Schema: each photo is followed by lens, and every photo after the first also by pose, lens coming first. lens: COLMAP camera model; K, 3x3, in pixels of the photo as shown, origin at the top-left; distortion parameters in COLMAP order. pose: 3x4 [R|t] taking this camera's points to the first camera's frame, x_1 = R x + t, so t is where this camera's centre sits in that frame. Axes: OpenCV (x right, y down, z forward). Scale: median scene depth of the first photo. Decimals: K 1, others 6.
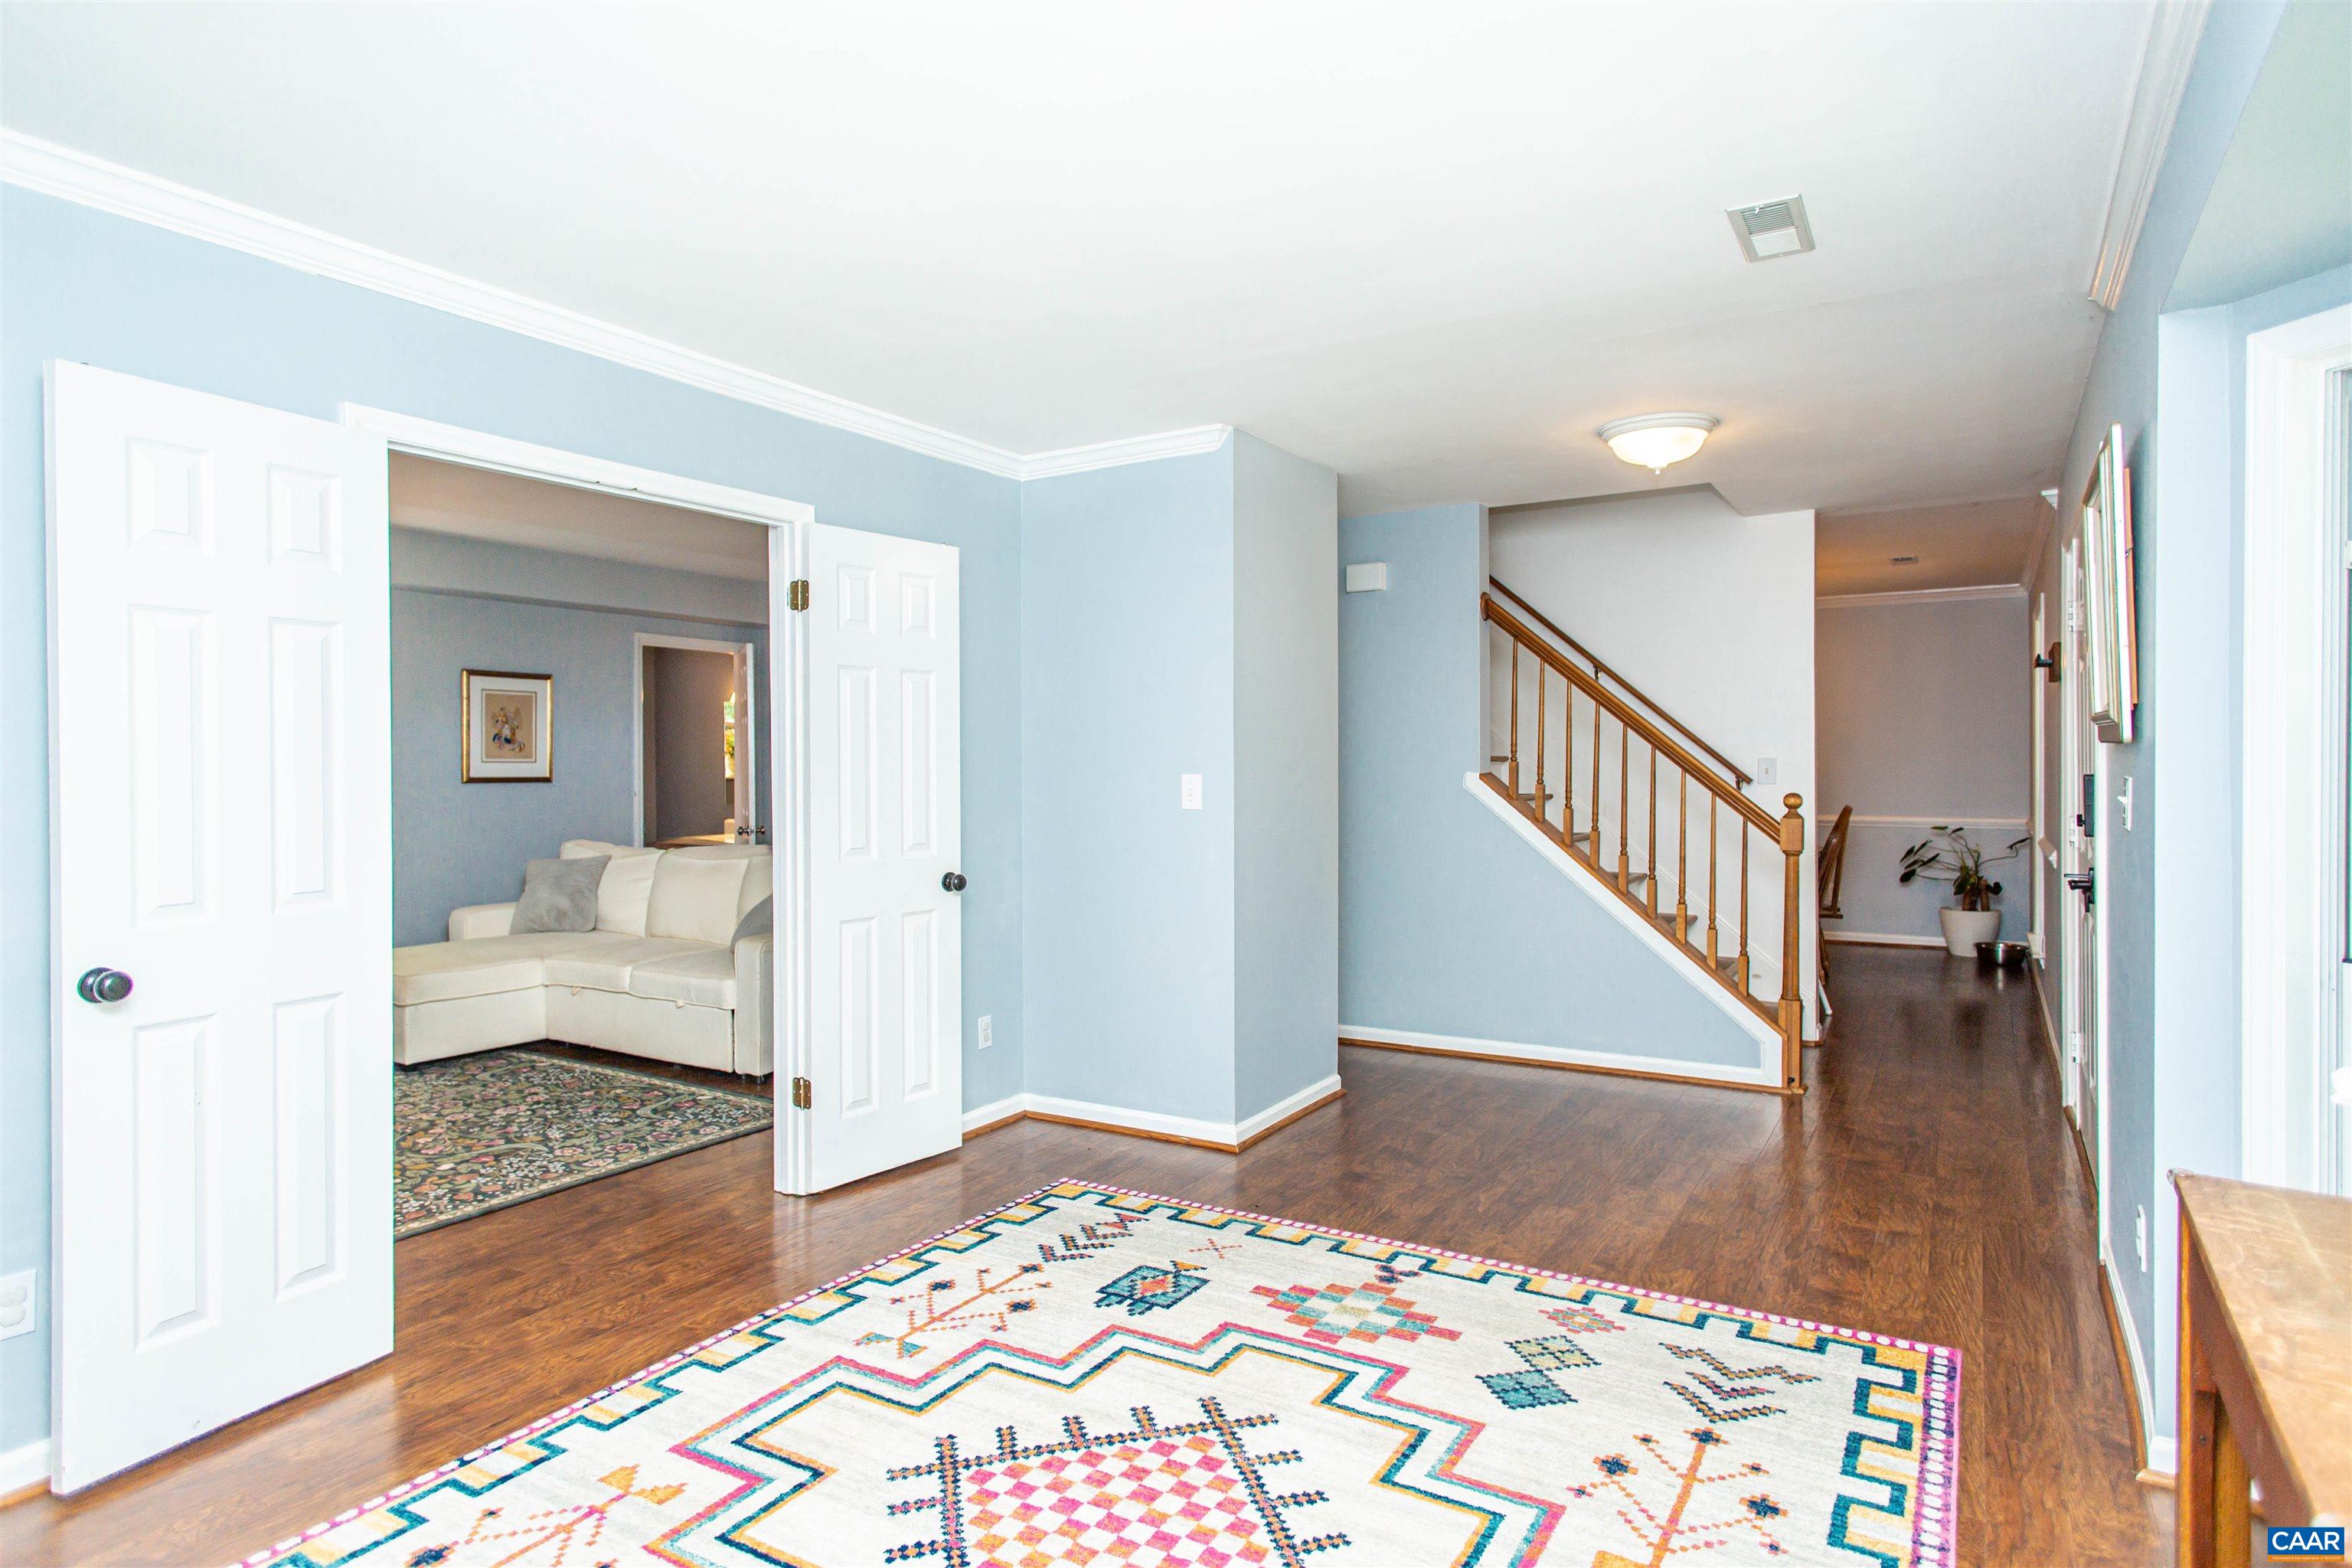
lens RADIAL K [[1312.2, 0, 1180.1], [0, 1312.2, 783.7], [0, 0, 1]] dist [0.026698, -0.003988]
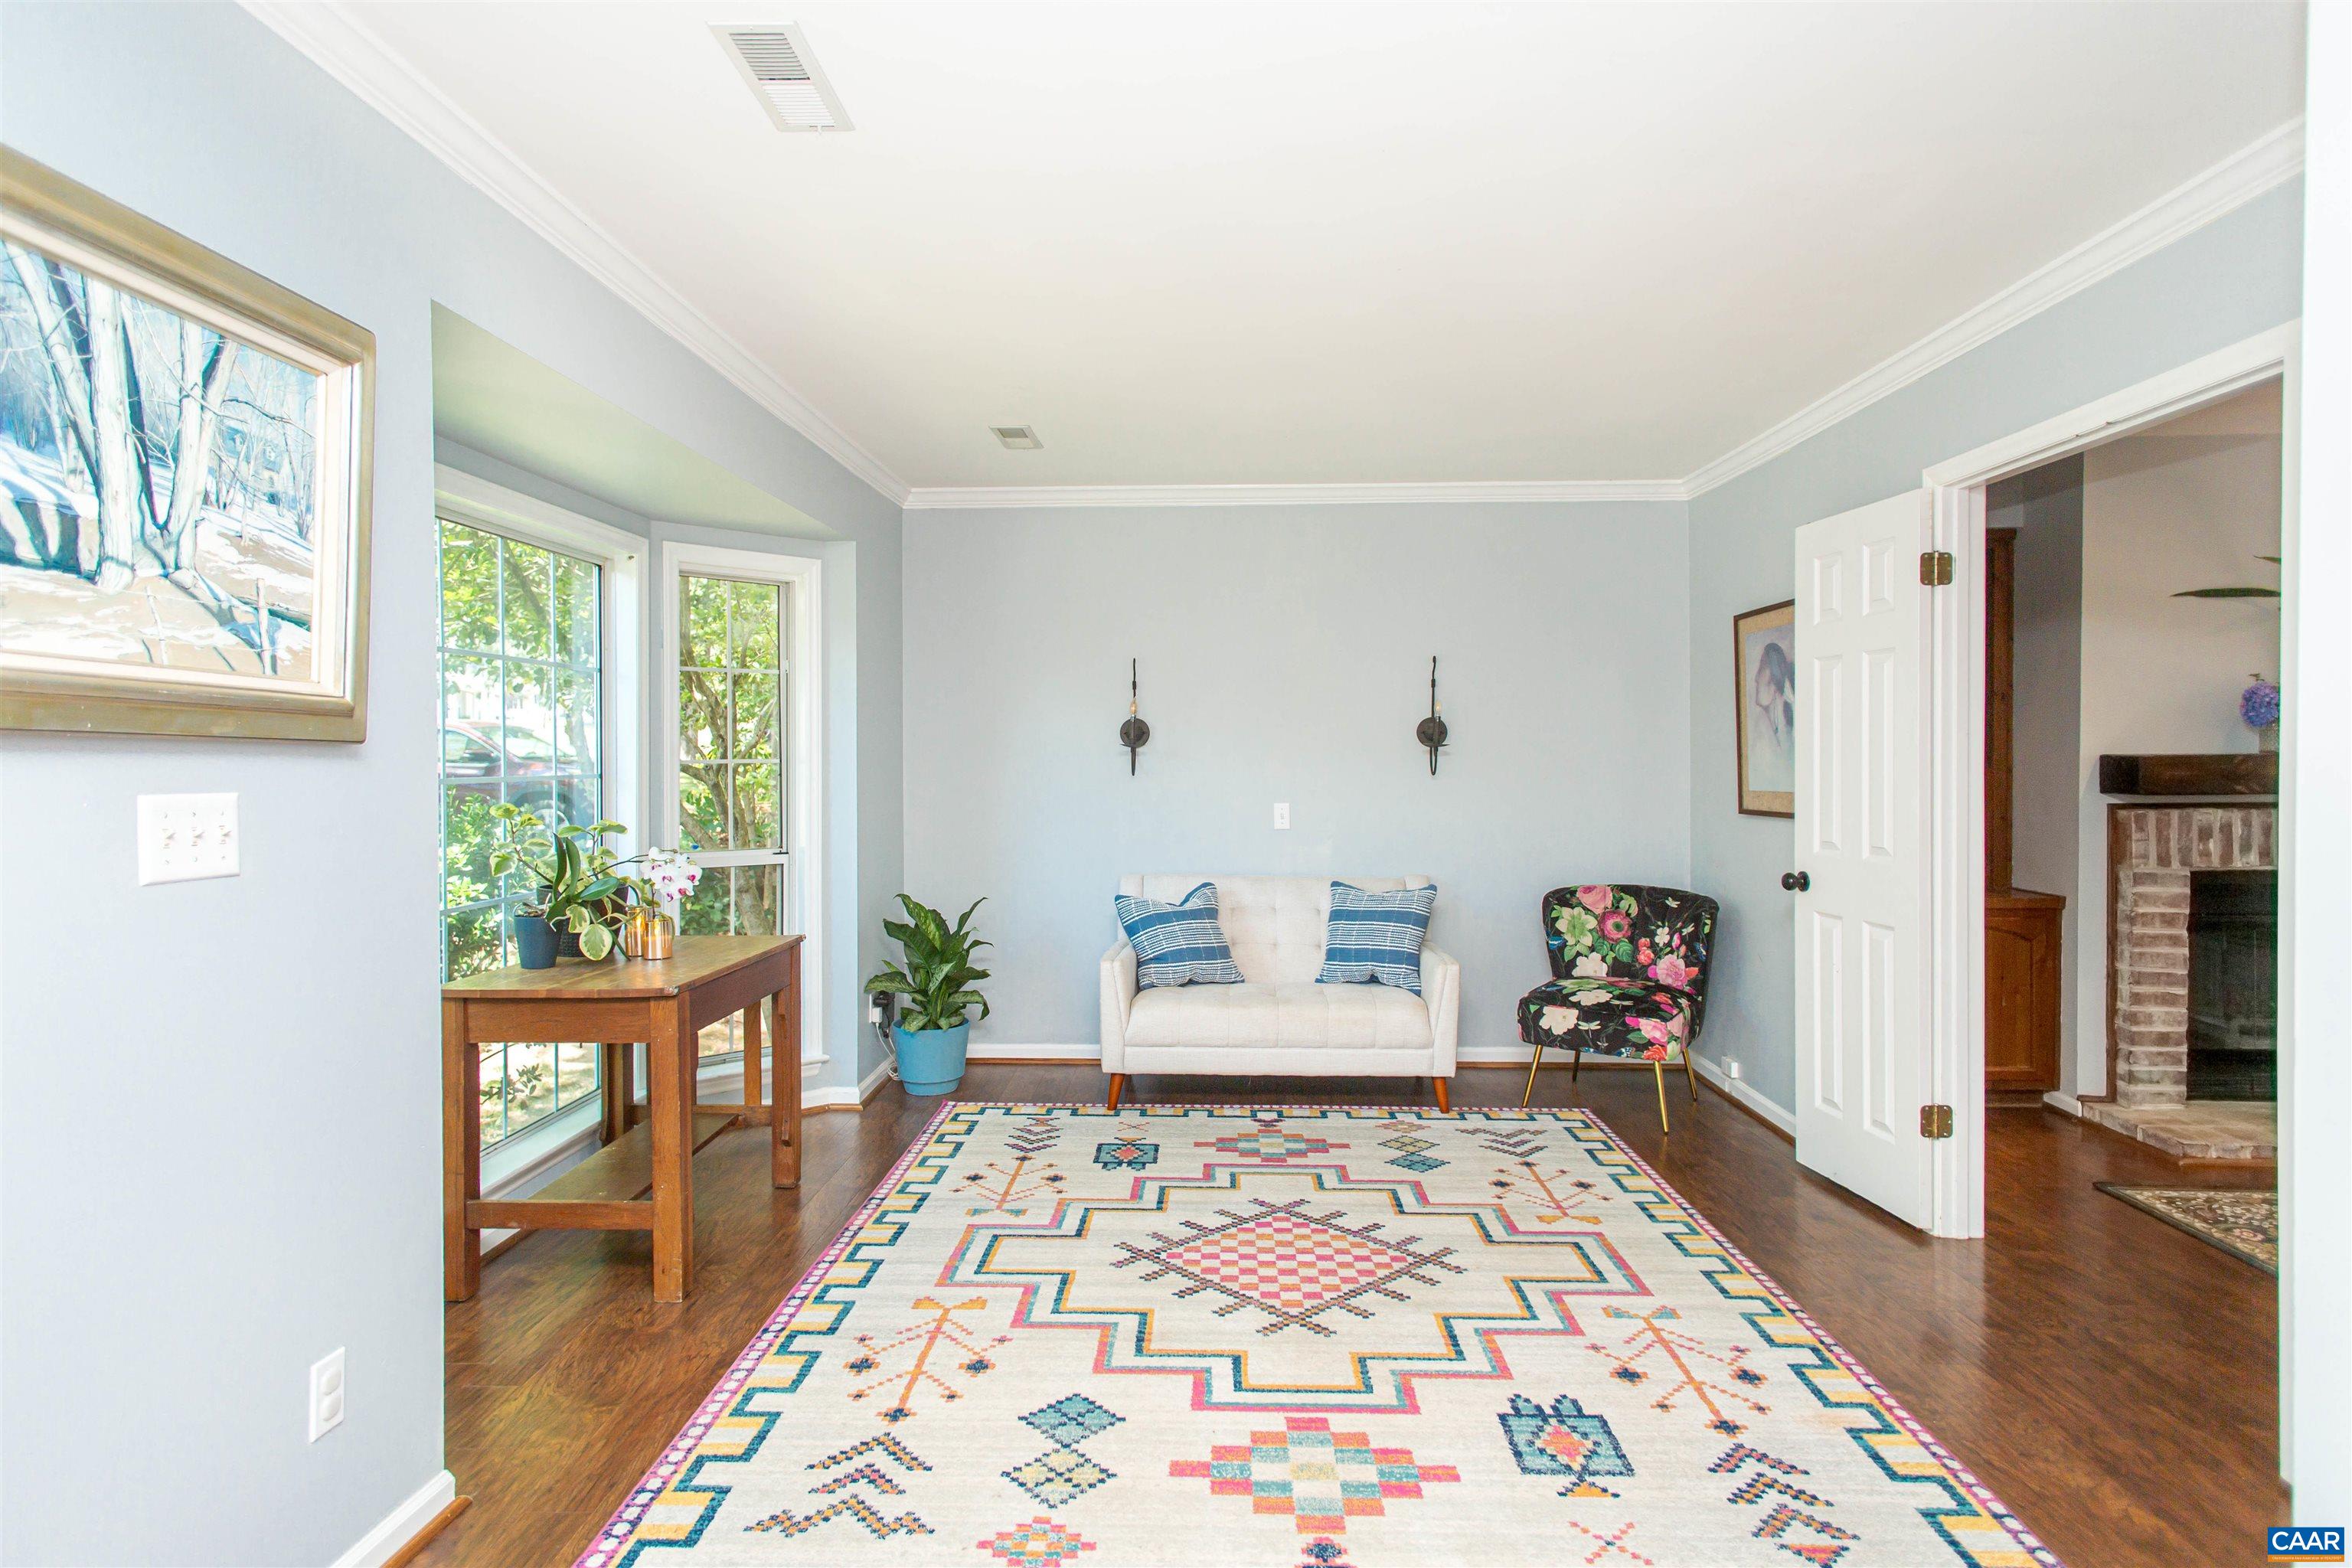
lens RADIAL K [[1312.2, 0, 1185.5], [0, 1312.2, 771.7], [0, 0, 1]] dist [0.026698, -0.003988]
pose [[-0.871084, 0.013142, -0.490959, 0.654064], [-0.001039, 0.999590, 0.028600, -0.036728], [0.491134, 0.025423, -0.870713, 1.865102]]
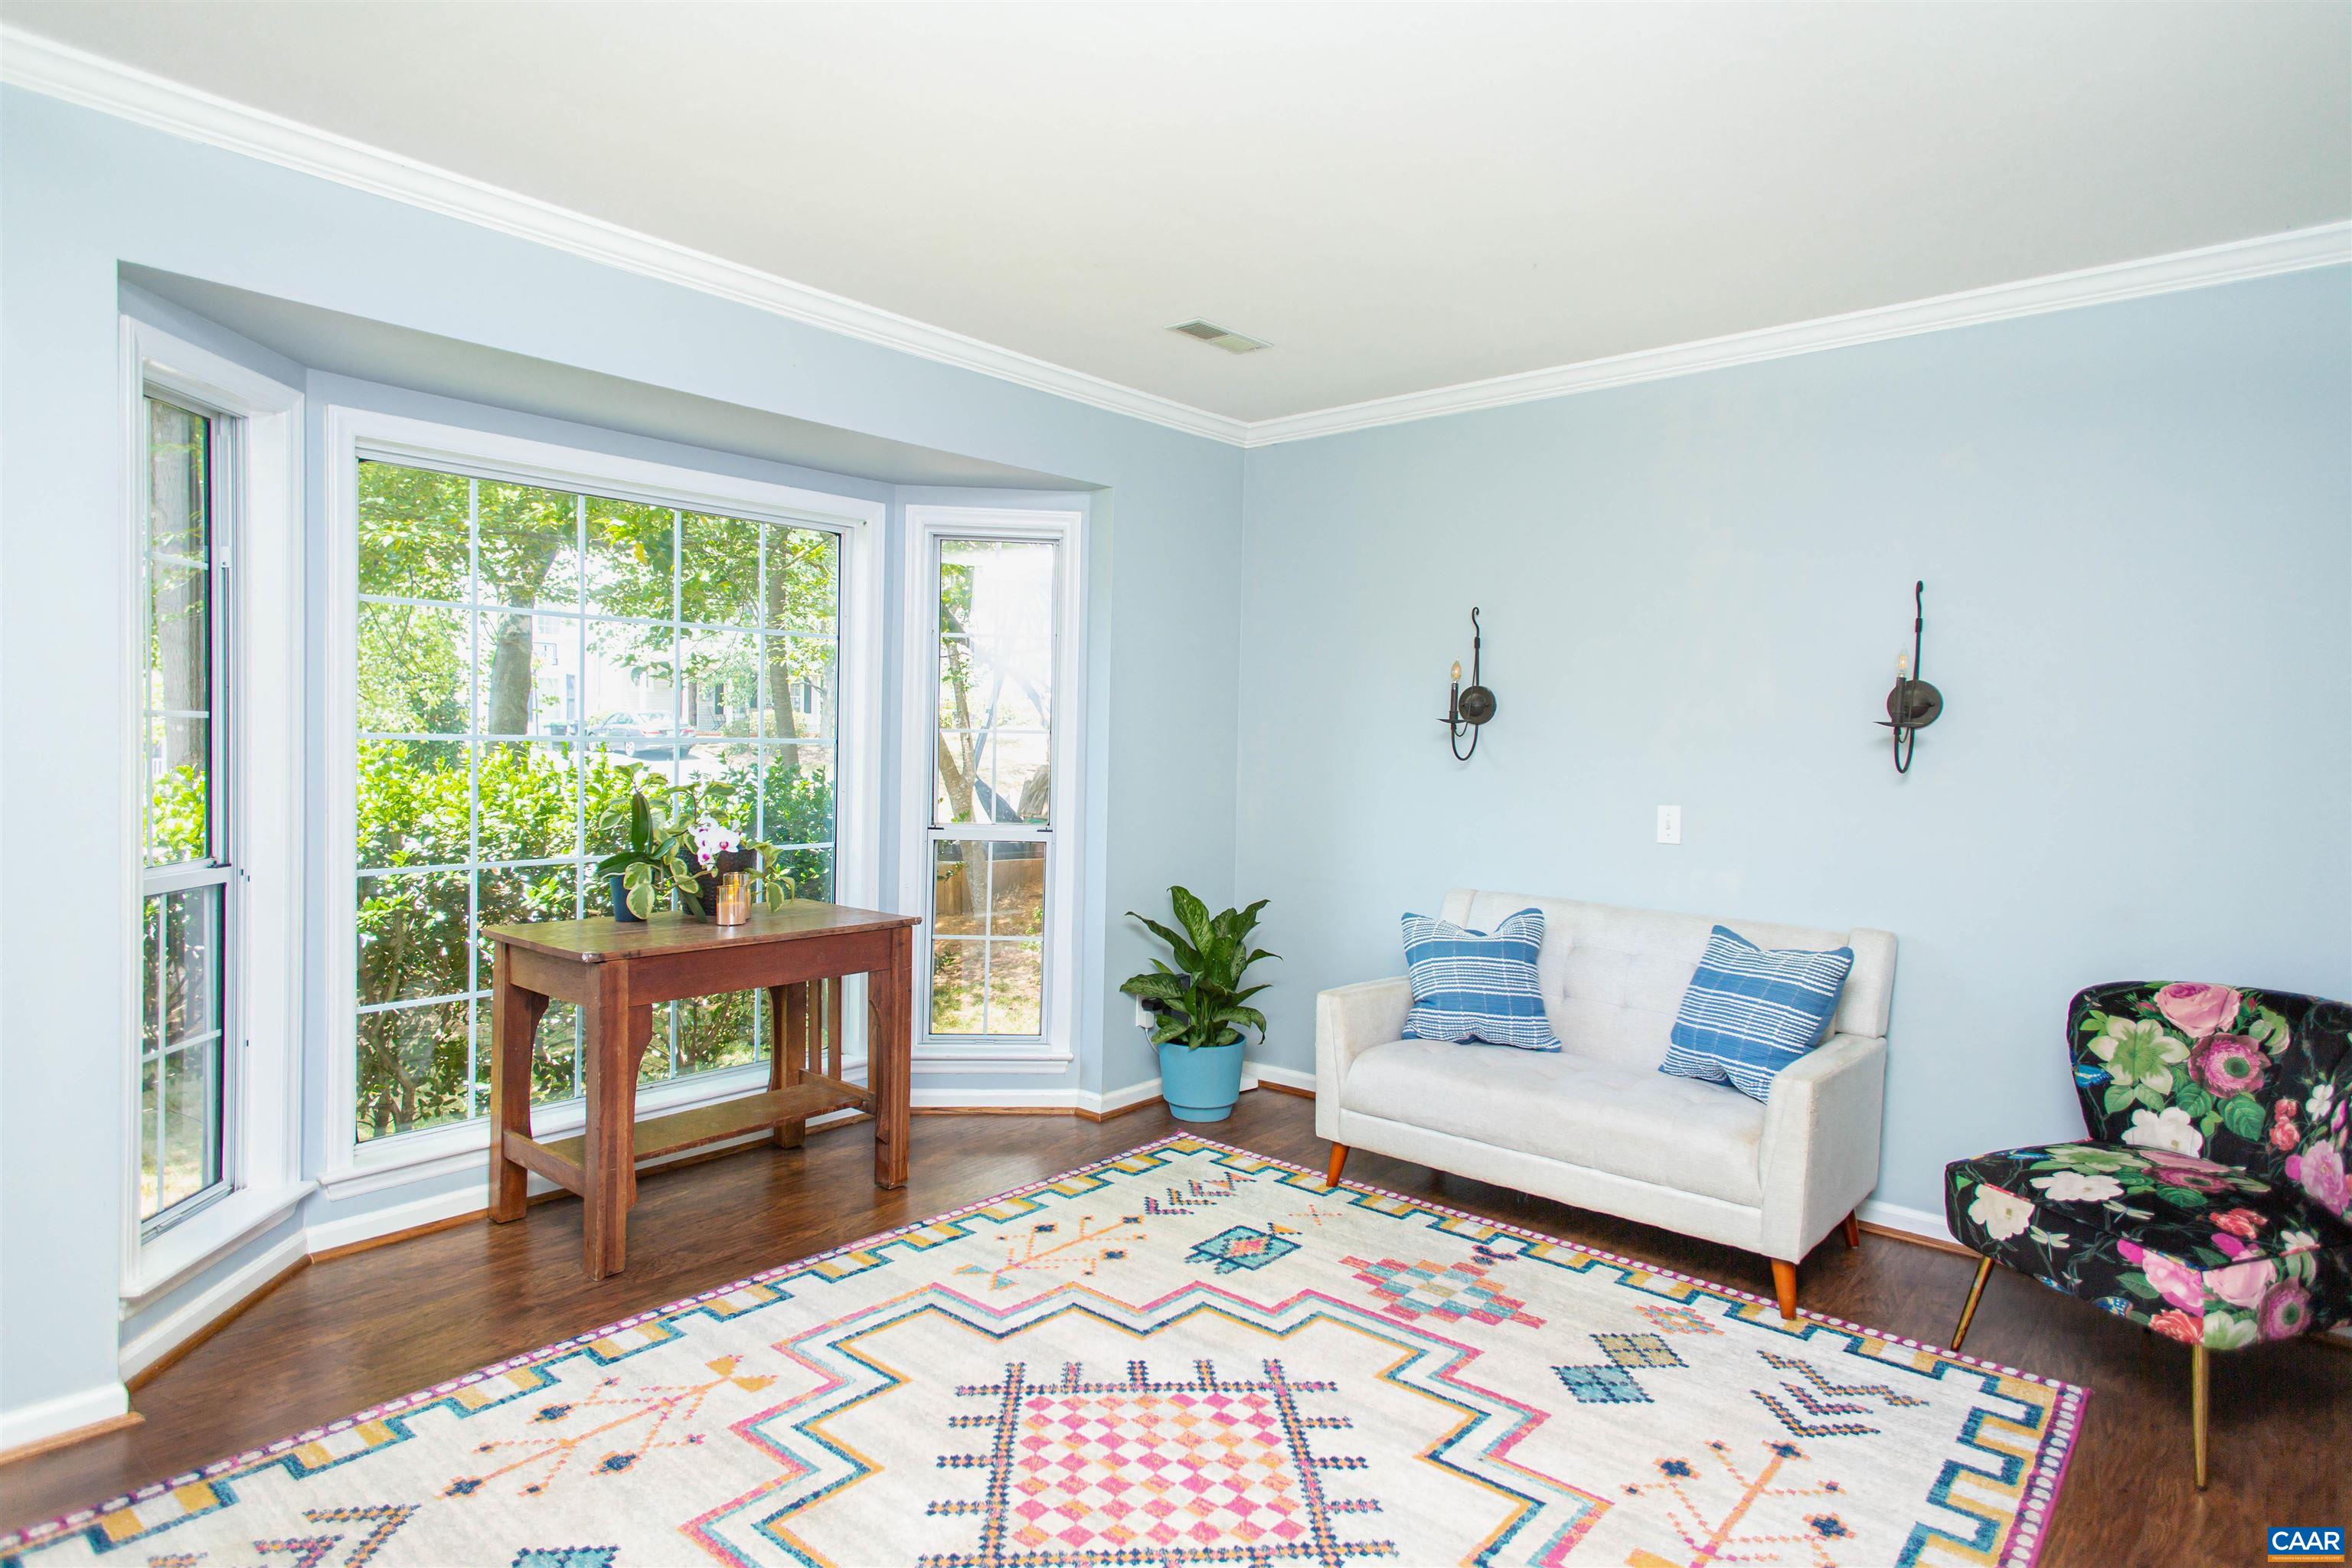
lens RADIAL K [[1312.2, 0, 1176.0], [0, 1312.2, 772.8], [0, 0, 1]] dist [0.026698, -0.003988]
pose [[-0.986694, -0.018424, 0.161540, -0.186021], [-0.011970, 0.999094, 0.040834, -0.017461], [-0.162146, 0.038357, -0.986021, 1.652275]]
